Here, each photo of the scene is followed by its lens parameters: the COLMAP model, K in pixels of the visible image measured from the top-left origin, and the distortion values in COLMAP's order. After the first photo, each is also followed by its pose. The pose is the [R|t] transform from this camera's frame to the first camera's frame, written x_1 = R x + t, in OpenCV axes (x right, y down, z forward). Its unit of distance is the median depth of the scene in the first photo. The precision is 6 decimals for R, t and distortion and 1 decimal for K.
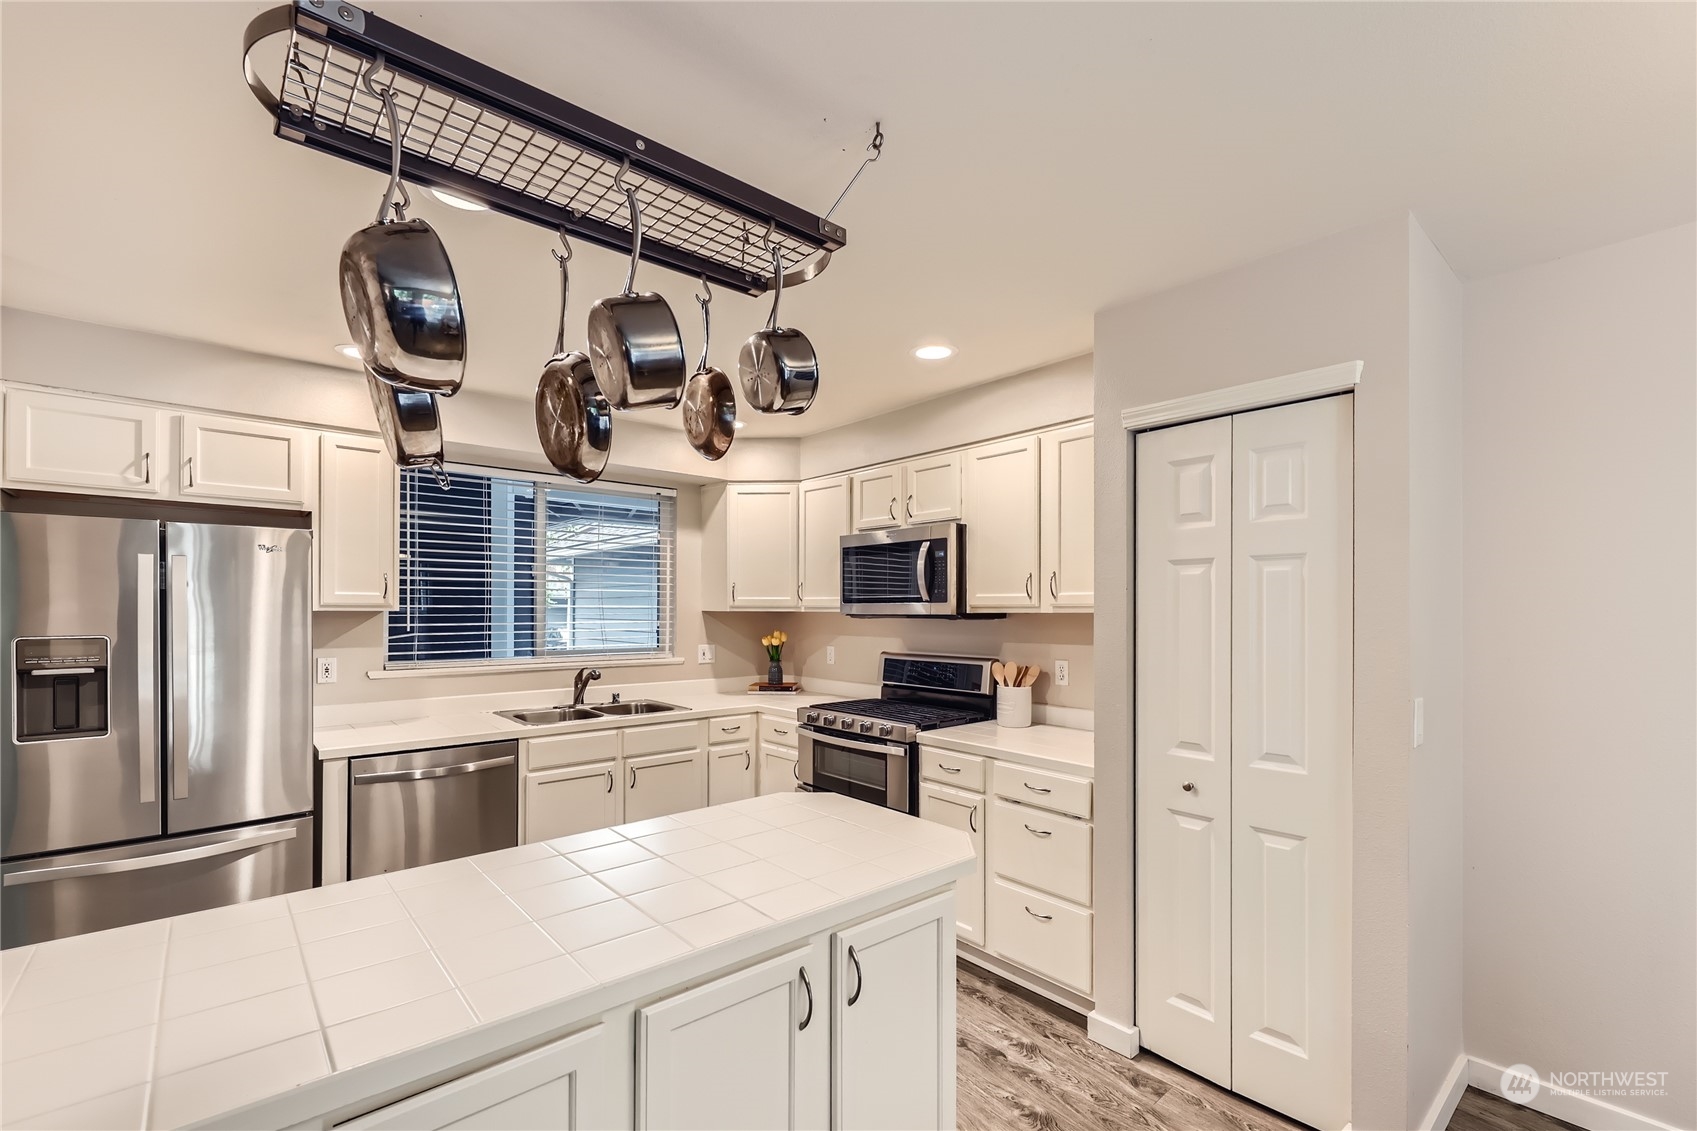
lens RADIAL K [[737.8, 0, 831.3], [0, 737.8, 599.6], [0, 0, 1]] dist [-0.001457, -0.000023]
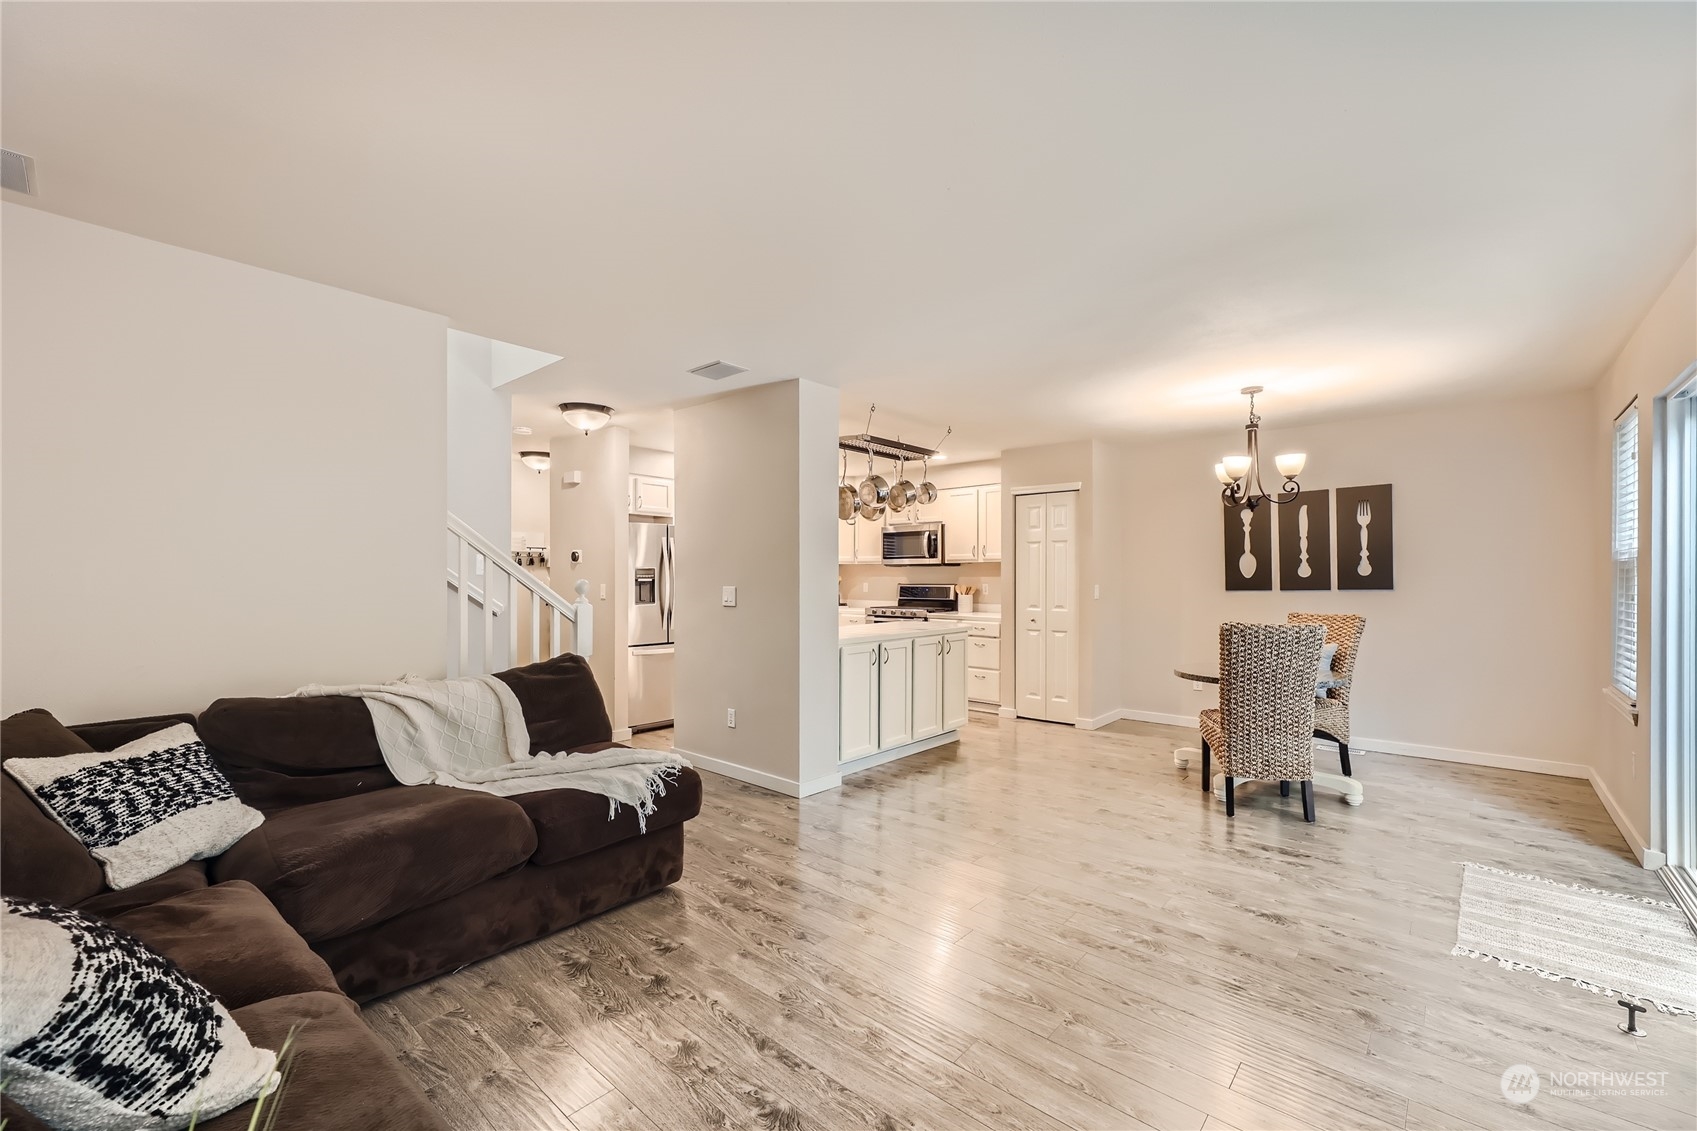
lens RADIAL K [[685.8, 0, 849.0], [0, 685.8, 570.9], [0, 0, 1]] dist [0.004352, 0.000227]
pose [[0.989106, -0.000620, 0.147202, -0.424219], [-0.000299, 0.999981, 0.006219, 0.029662], [-0.147203, -0.006195, 0.989087, -1.055082]]
